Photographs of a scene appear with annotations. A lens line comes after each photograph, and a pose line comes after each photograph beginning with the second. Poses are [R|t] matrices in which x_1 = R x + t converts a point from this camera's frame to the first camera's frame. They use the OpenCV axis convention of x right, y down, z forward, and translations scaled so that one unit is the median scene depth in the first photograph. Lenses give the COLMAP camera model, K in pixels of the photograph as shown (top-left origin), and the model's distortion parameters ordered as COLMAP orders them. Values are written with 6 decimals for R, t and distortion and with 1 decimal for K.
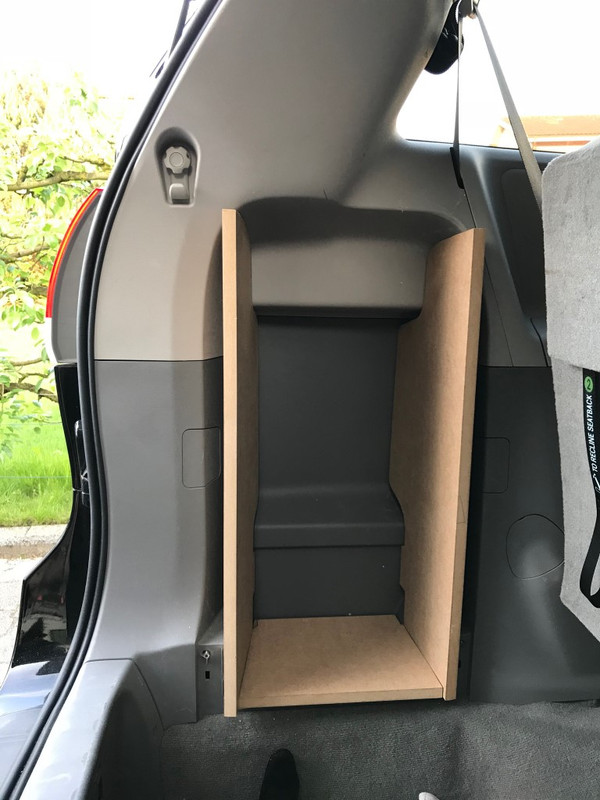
lens RADIAL K [[658.4, 0, 301.0], [0, 658.4, 396.5], [0, 0, 1]] dist [0.015691, -0.035542]
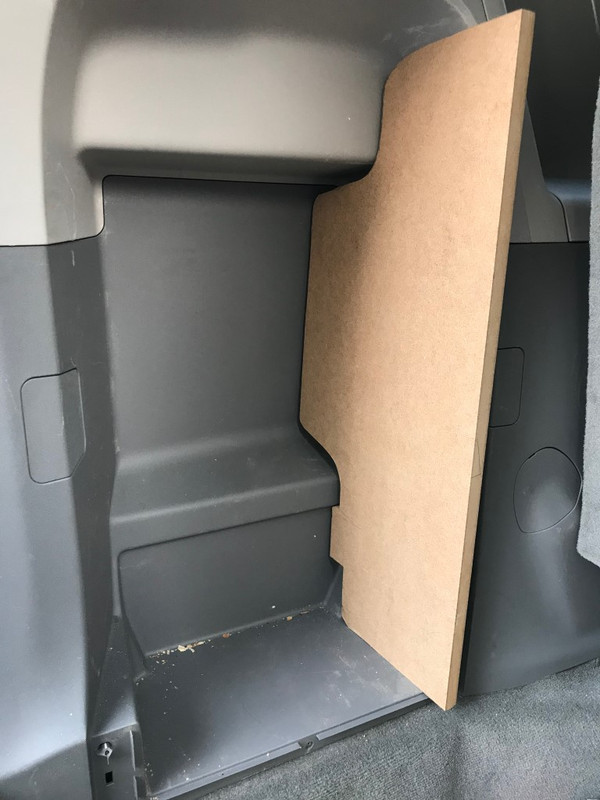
lens RADIAL K [[658.4, 0, 292.0], [0, 658.4, 399.3], [0, 0, 1]] dist [0.015691, -0.035542]
pose [[0.923971, -0.106015, 0.367477, -0.172950], [0.057068, 0.988275, 0.141620, 0.003052], [-0.378182, -0.109881, 0.919187, 0.421362]]
